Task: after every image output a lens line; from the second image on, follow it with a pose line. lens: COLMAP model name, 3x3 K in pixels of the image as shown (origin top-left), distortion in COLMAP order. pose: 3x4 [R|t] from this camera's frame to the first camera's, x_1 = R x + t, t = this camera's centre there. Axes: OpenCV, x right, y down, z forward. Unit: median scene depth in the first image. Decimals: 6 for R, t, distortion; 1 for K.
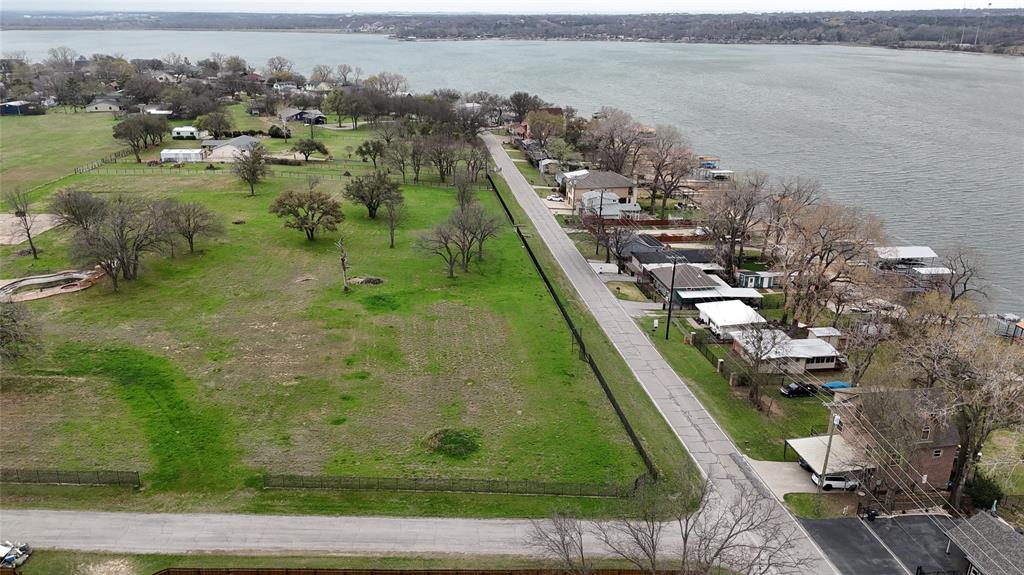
lens RADIAL K [[748.2, 0, 512.0], [0, 748.2, 287.5], [0, 0, 1]] dist [0.081128, -0.077294]
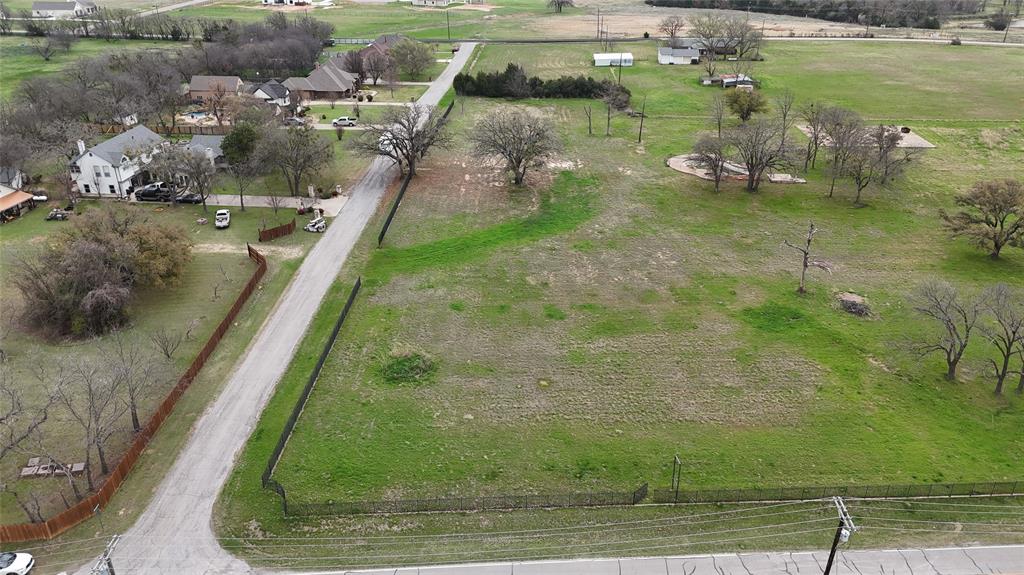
lens RADIAL K [[748.2, 0, 512.0], [0, 748.2, 287.5], [0, 0, 1]] dist [0.081128, -0.077294]
pose [[-0.087854, 0.429391, -0.898835, 0.521884], [-0.339319, 0.835461, 0.432282, -0.246134], [0.936560, 0.342970, 0.072302, 0.720527]]
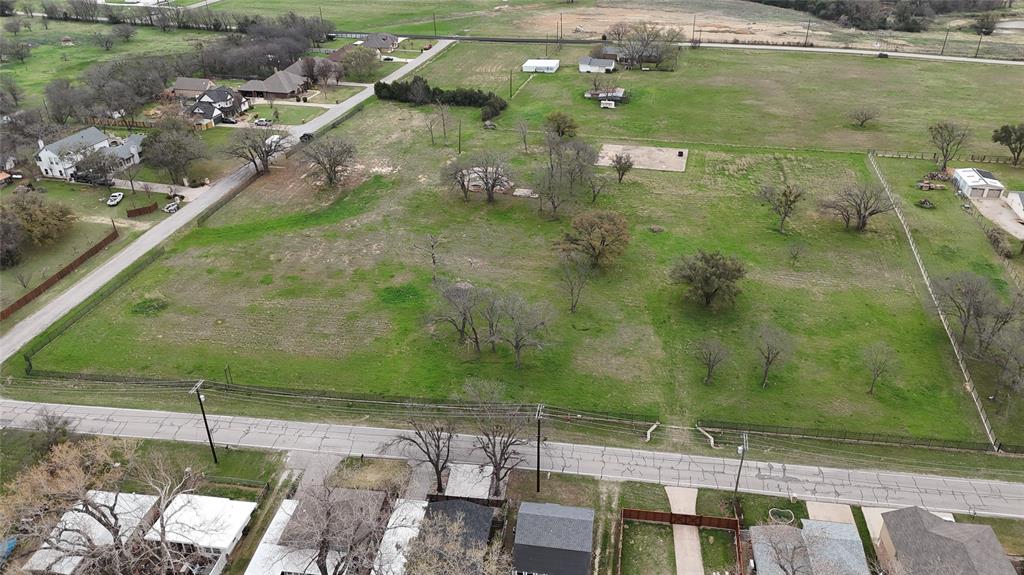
lens RADIAL K [[748.2, 0, 512.0], [0, 748.2, 287.5], [0, 0, 1]] dist [0.081128, -0.077294]
pose [[-0.268067, 0.467488, -0.842375, 0.756972], [-0.321938, 0.780643, 0.535679, -0.673461], [0.908018, 0.414790, -0.058762, 1.263217]]
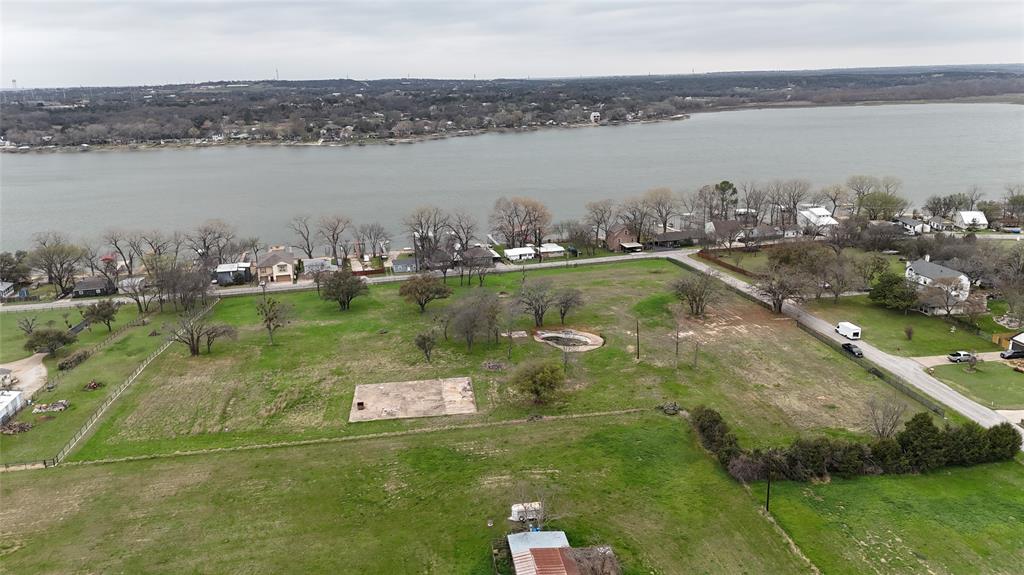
lens RADIAL K [[748.2, 0, 512.0], [0, 748.2, 287.5], [0, 0, 1]] dist [0.081128, -0.077294]
pose [[-0.105575, -0.263986, 0.958731, -1.986657], [0.360260, 0.888470, 0.284312, -0.544478], [-0.926858, 0.375409, 0.001303, 1.091751]]
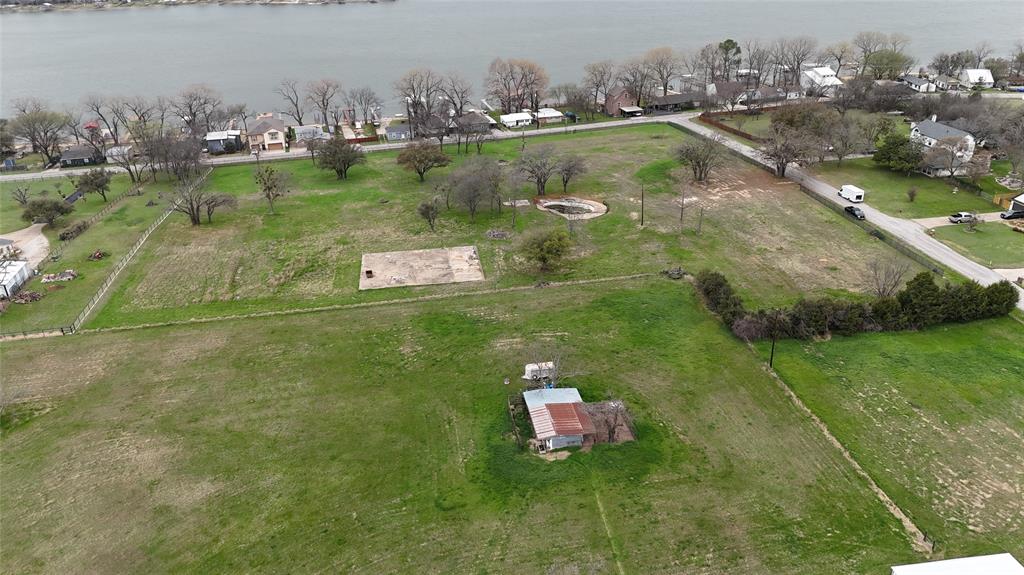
lens RADIAL K [[748.2, 0, 512.0], [0, 748.2, 287.5], [0, 0, 1]] dist [0.081128, -0.077294]
pose [[-0.123379, -0.423522, 0.897444, -1.984210], [0.363382, 0.822260, 0.437998, -0.550595], [-0.923434, 0.380155, 0.052451, 1.119622]]
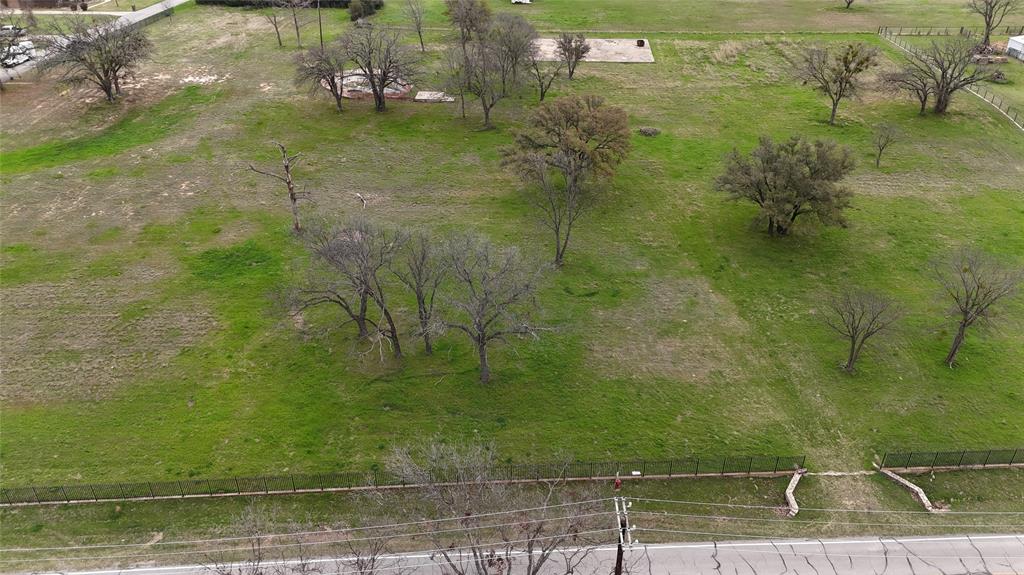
lens RADIAL K [[748.2, 0, 512.0], [0, 748.2, 287.5], [0, 0, 1]] dist [0.081128, -0.077294]
pose [[-0.090581, 0.506125, -0.857690, 0.350712], [-0.335246, 0.795470, 0.504814, -0.358724], [0.937766, 0.333264, 0.097622, 1.203432]]
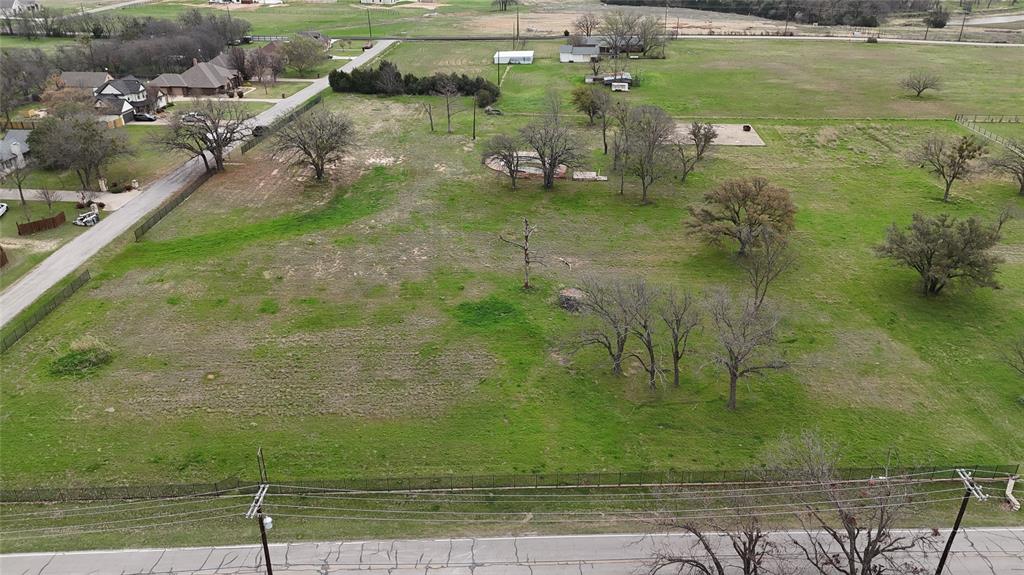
lens RADIAL K [[748.2, 0, 512.0], [0, 748.2, 287.5], [0, 0, 1]] dist [0.081128, -0.077294]
pose [[-0.106438, 0.430058, -0.896505, 0.496918], [-0.335265, 0.833305, 0.439545, -0.348261], [0.936092, 0.347351, 0.055489, 1.011994]]
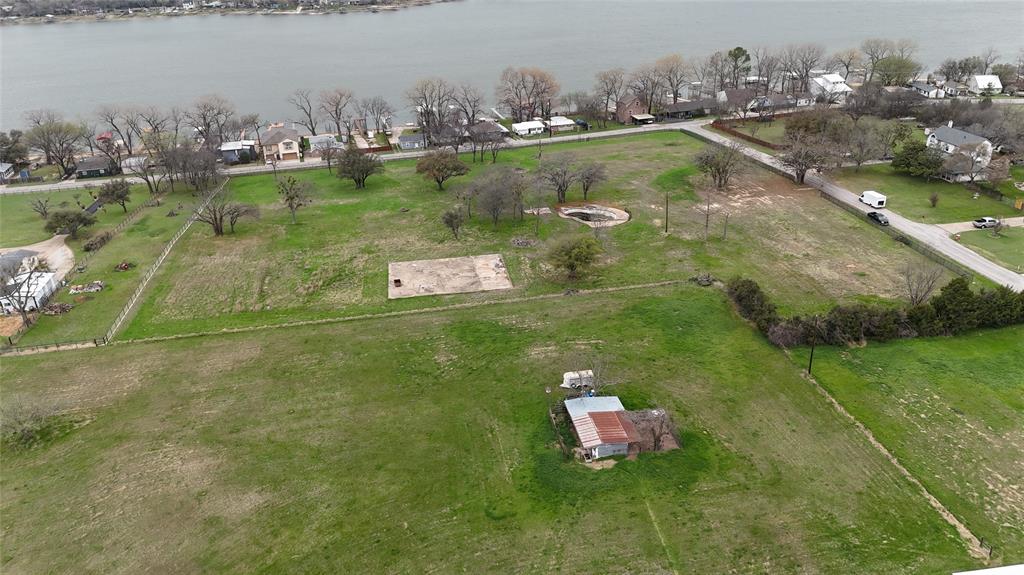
lens RADIAL K [[748.2, 0, 512.0], [0, 748.2, 287.5], [0, 0, 1]] dist [0.081128, -0.077294]
pose [[-0.129119, -0.413680, 0.901220, -1.978466], [0.367553, 0.824127, 0.430952, -0.569438], [-0.920996, 0.386890, 0.045639, 1.163807]]
